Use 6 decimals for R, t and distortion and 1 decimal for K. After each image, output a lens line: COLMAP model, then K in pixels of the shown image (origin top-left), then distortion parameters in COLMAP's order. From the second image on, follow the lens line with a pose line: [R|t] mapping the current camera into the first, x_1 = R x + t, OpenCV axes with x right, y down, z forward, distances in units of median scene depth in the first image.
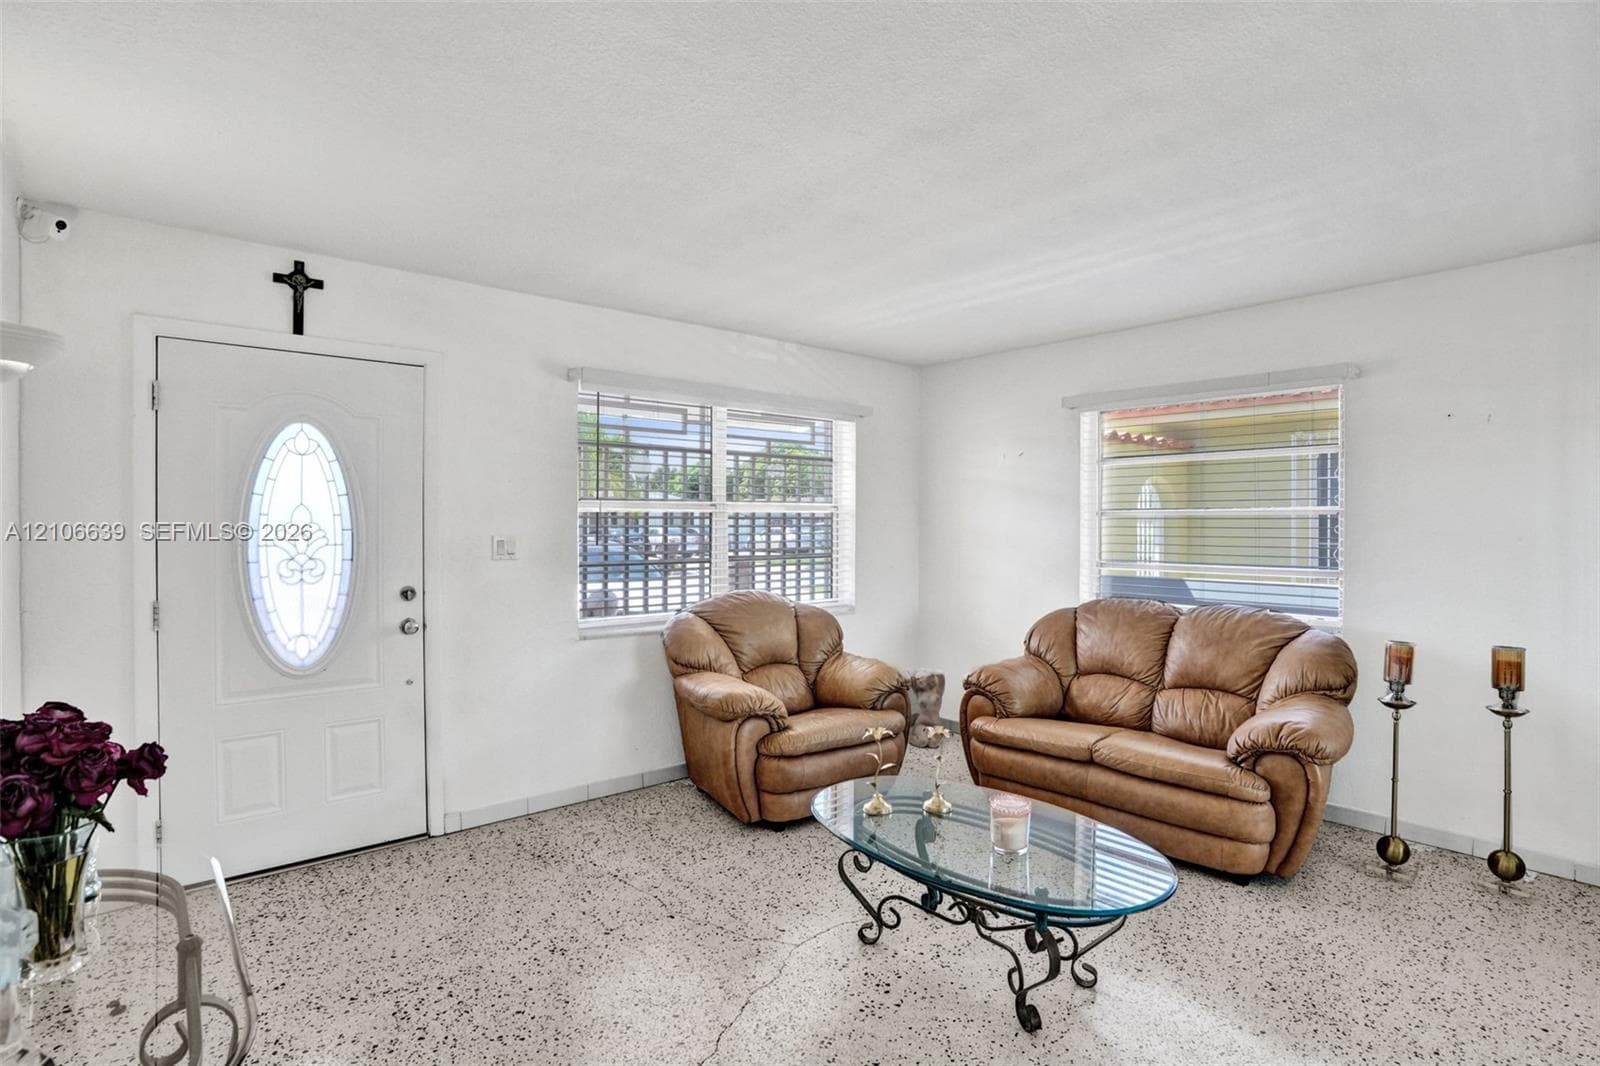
lens RADIAL K [[809.1, 0, 794.5], [0, 809.1, 528.4], [0, 0, 1]] dist [-0.005090, 0.000028]
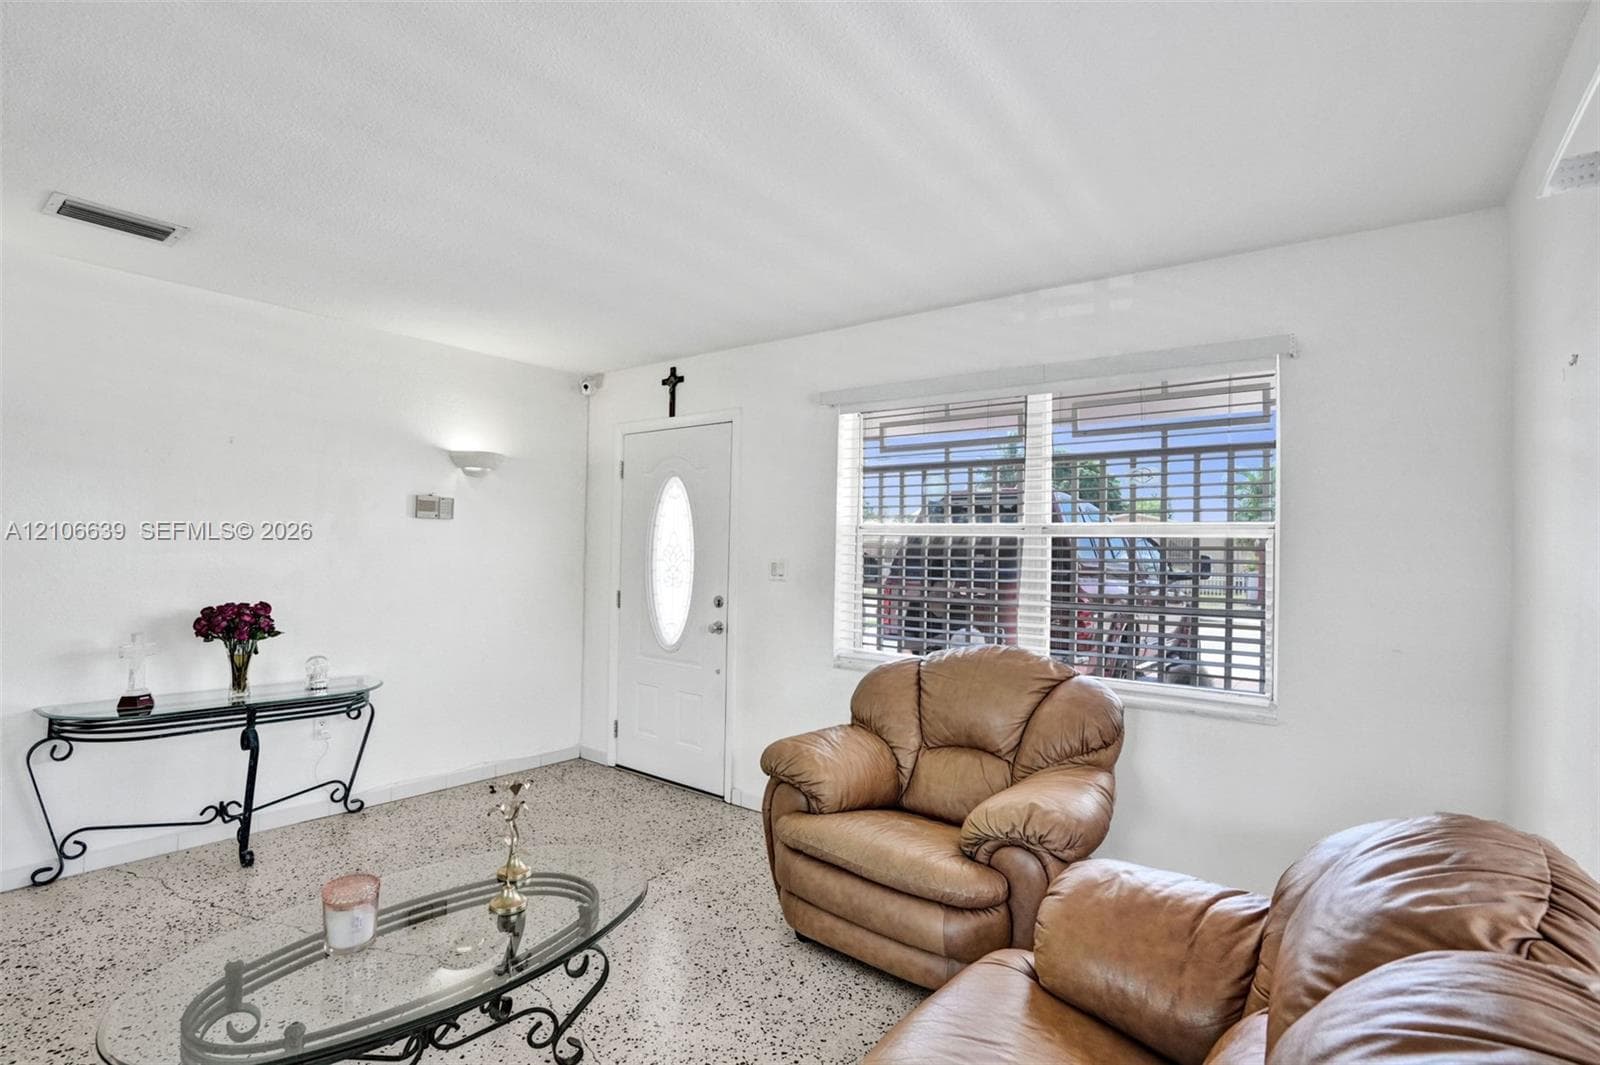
lens RADIAL K [[809.1, 0, 796.8], [0, 809.1, 528.1], [0, 0, 1]] dist [-0.005090, 0.000028]
pose [[0.187167, -0.016079, -0.982196, 0.831785], [-0.023124, 0.999517, -0.020769, -0.012285], [0.982056, 0.026599, 0.186705, 0.910984]]
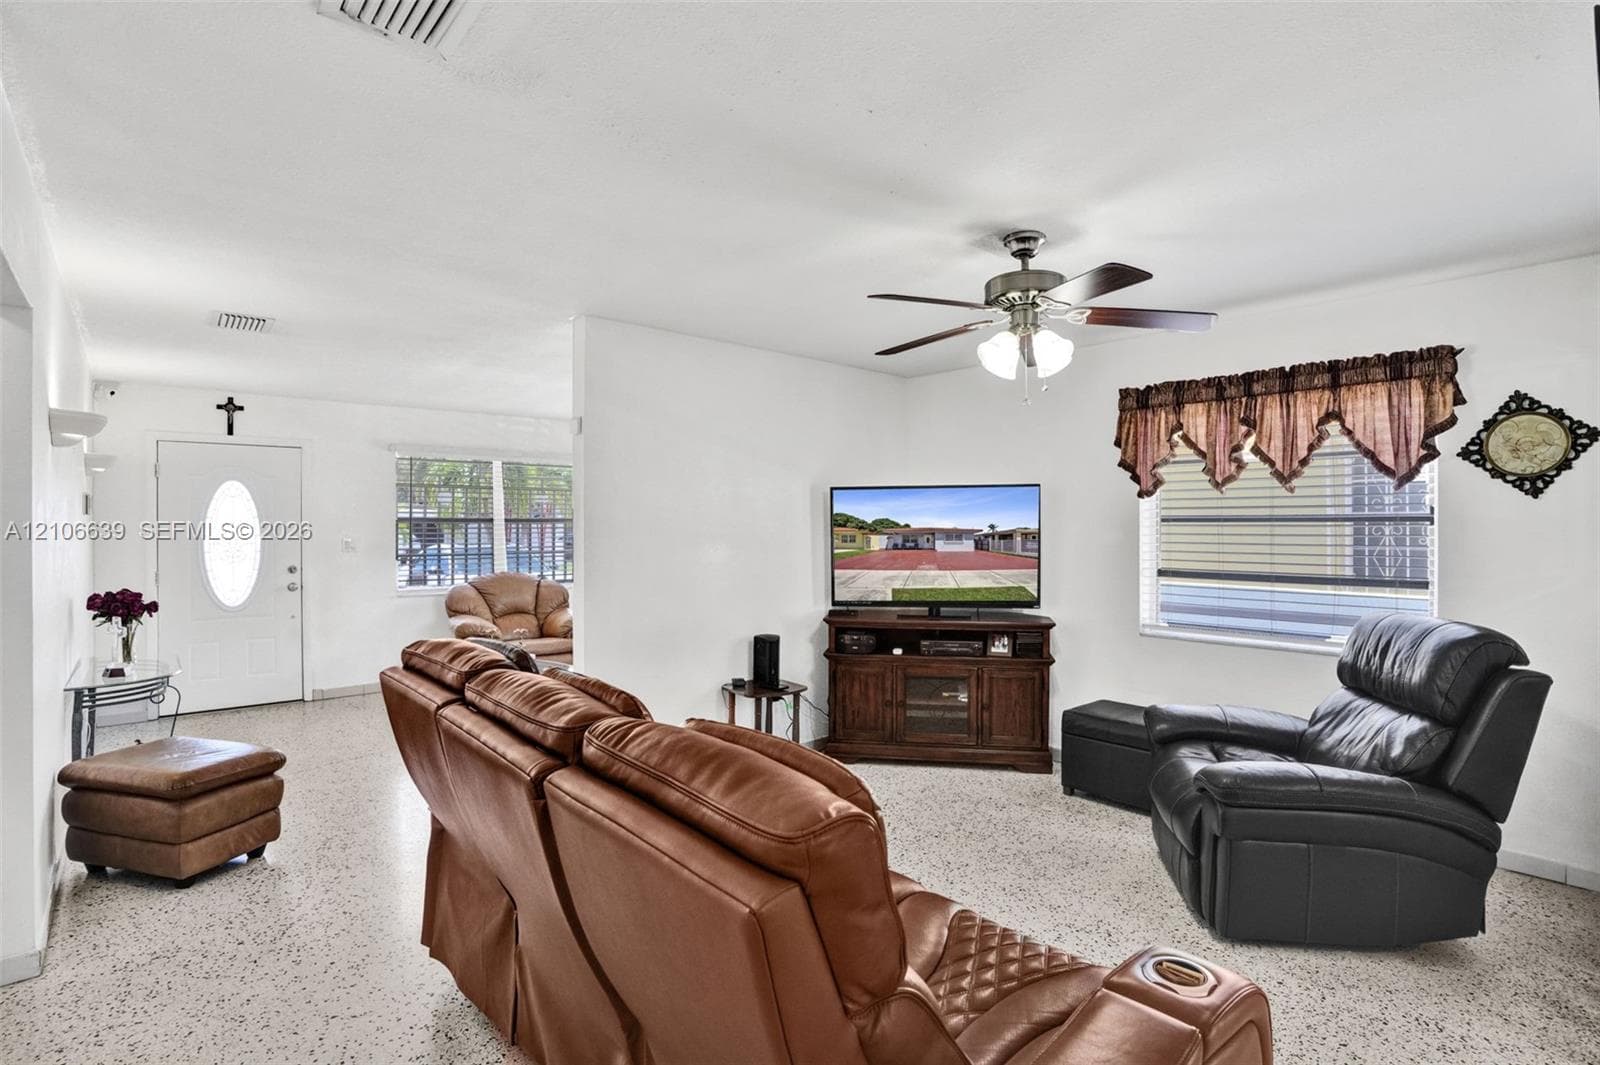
lens RADIAL K [[809.1, 0, 791.8], [0, 809.1, 530.8], [0, 0, 1]] dist [-0.005090, 0.000028]
pose [[0.999977, -0.000836, -0.006701, 0.714486], [0.000839, 1.000000, 0.000458, -0.009431], [0.006701, -0.000463, 0.999977, -0.889154]]
